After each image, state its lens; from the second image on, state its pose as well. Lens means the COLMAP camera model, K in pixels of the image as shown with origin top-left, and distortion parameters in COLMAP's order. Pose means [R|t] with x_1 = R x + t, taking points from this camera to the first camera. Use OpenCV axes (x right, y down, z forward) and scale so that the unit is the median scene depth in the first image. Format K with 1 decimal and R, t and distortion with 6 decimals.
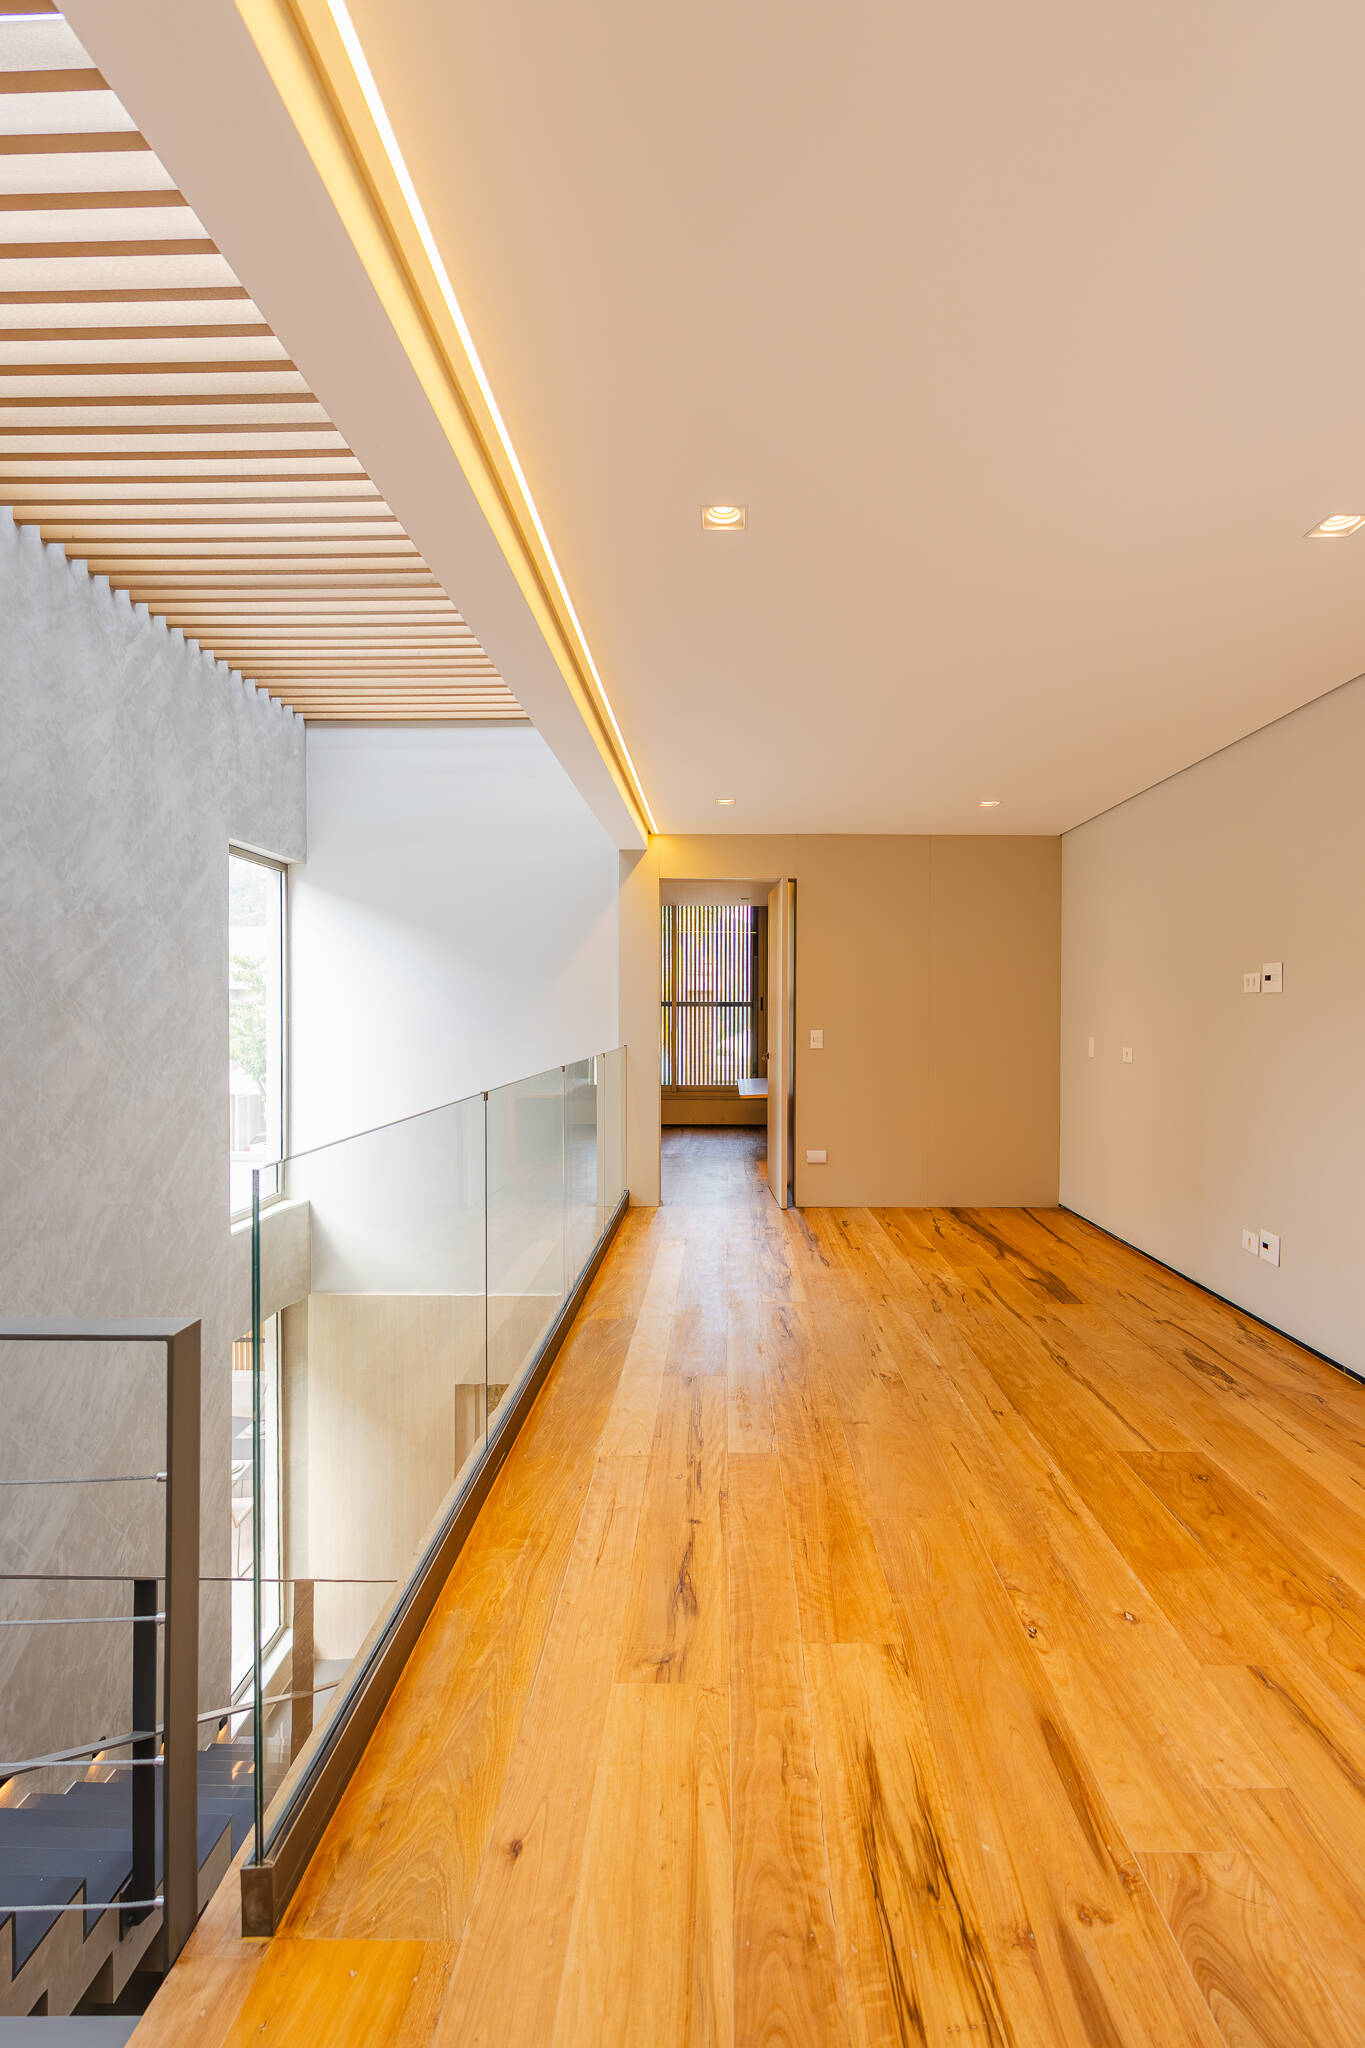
lens RADIAL K [[997.1, 0, 688.7], [0, 997.1, 1009.5], [0, 0, 1]] dist [-0.004855, 0.000050]
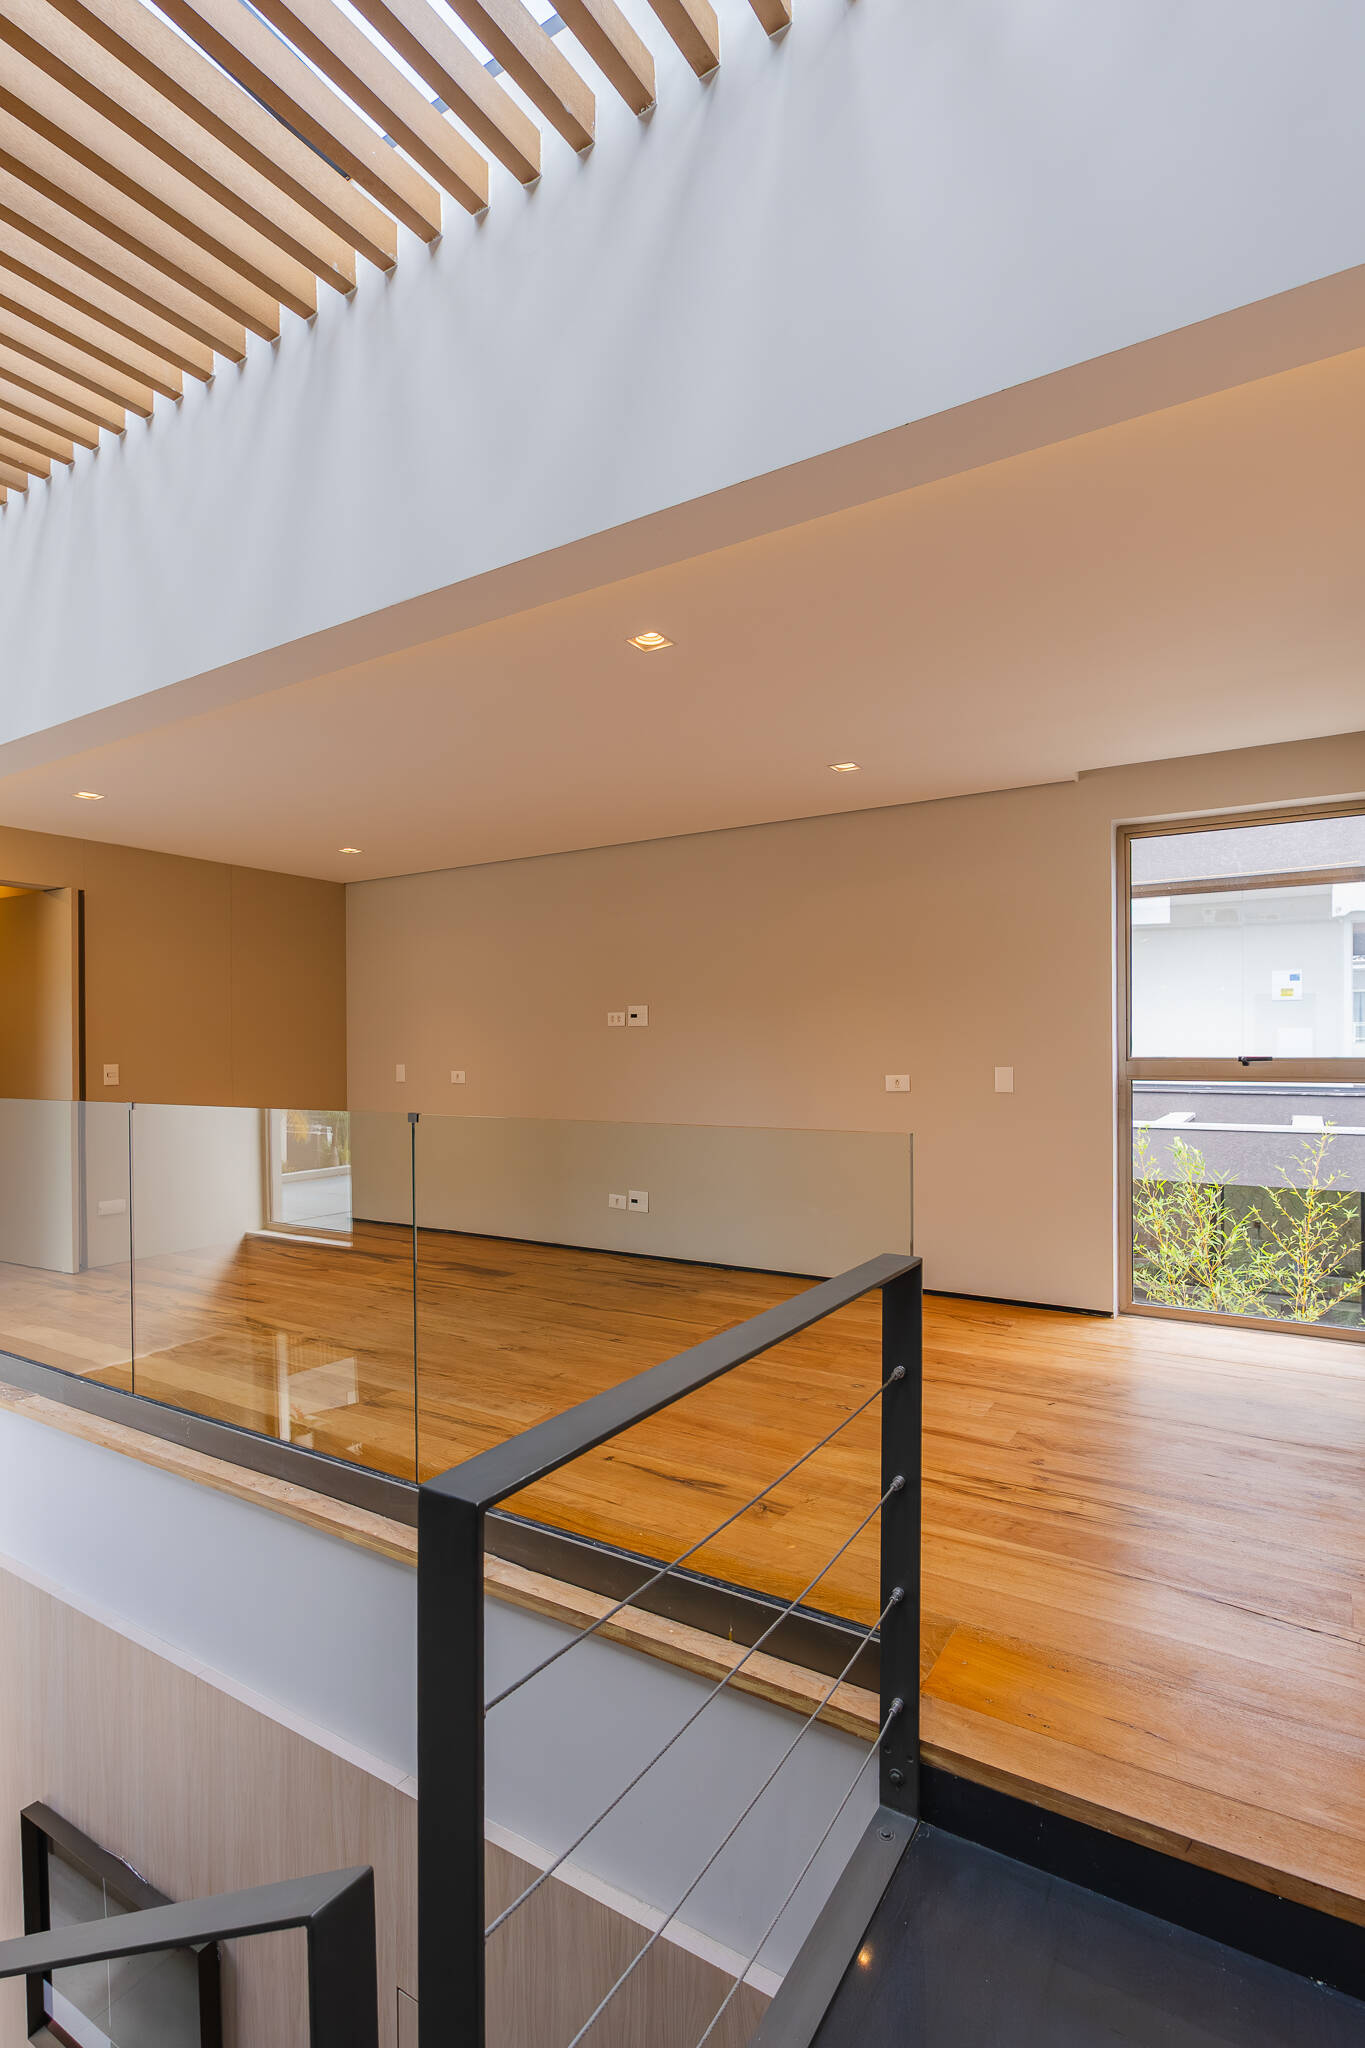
lens RADIAL K [[988.3, 0, 682.5], [0, 988.3, 1024.0], [0, 0, 1]] dist [-0.004847, 0.000662]
pose [[0.514677, 0.016867, 0.857219, -0.638204], [0.005218, 0.999726, -0.022804, 0.013638], [-0.857369, 0.016210, 0.514448, 0.201517]]
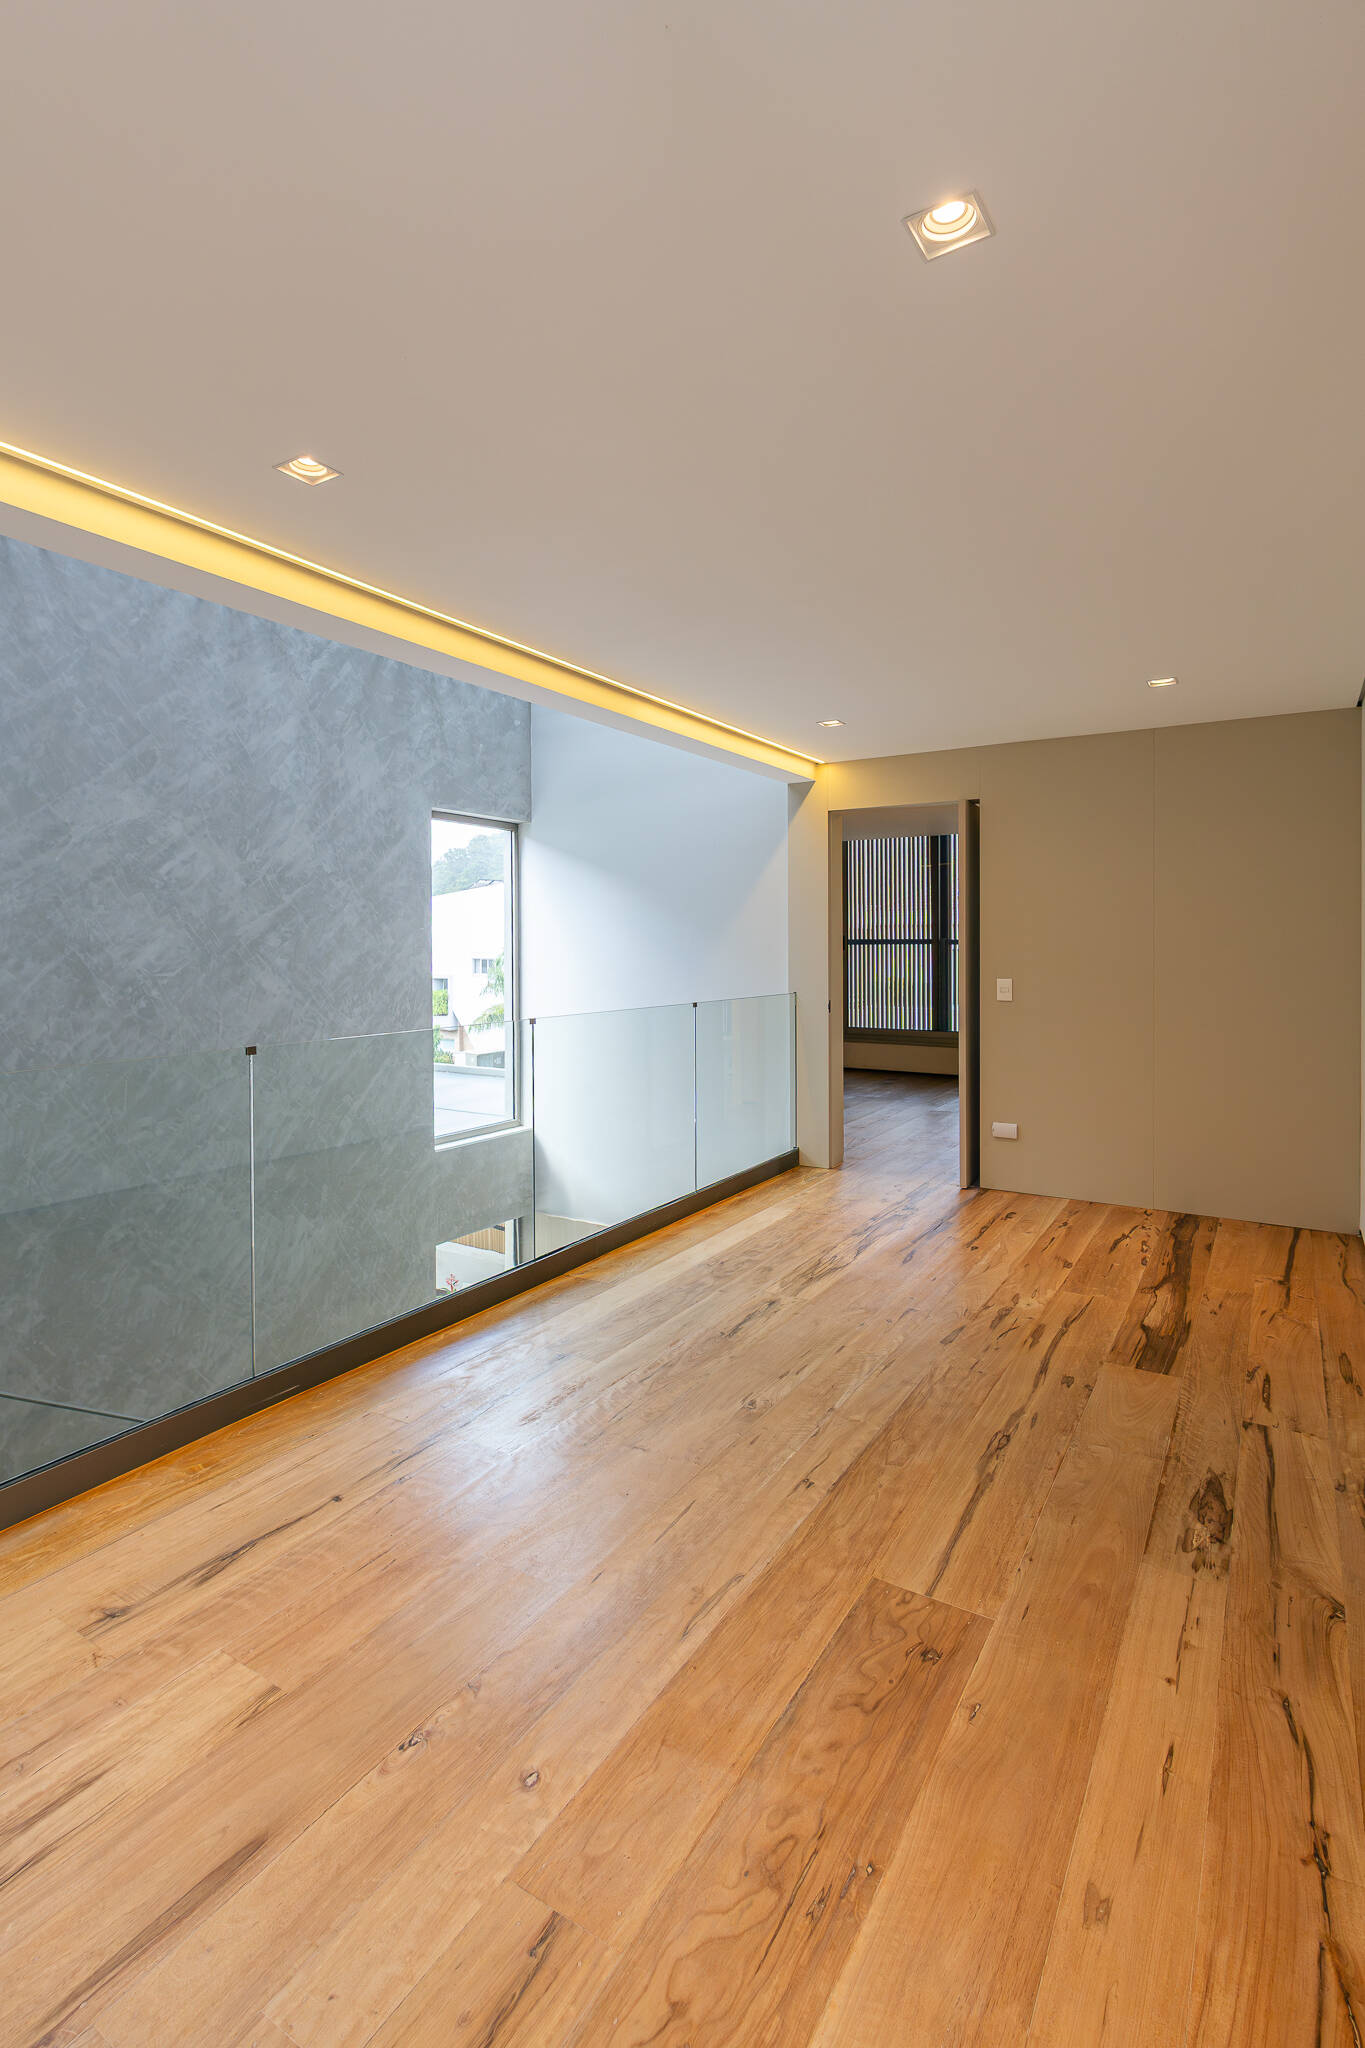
lens RADIAL K [[984.8, 0, 585.7], [0, 984.8, 939.5], [0, 0, 1]] dist [-0.005659, 0.000581]
pose [[0.844915, -0.009980, -0.534808, 0.480861], [0.008128, 0.999950, -0.005819, -0.017761], [0.534840, 0.000570, 0.844953, 0.206645]]
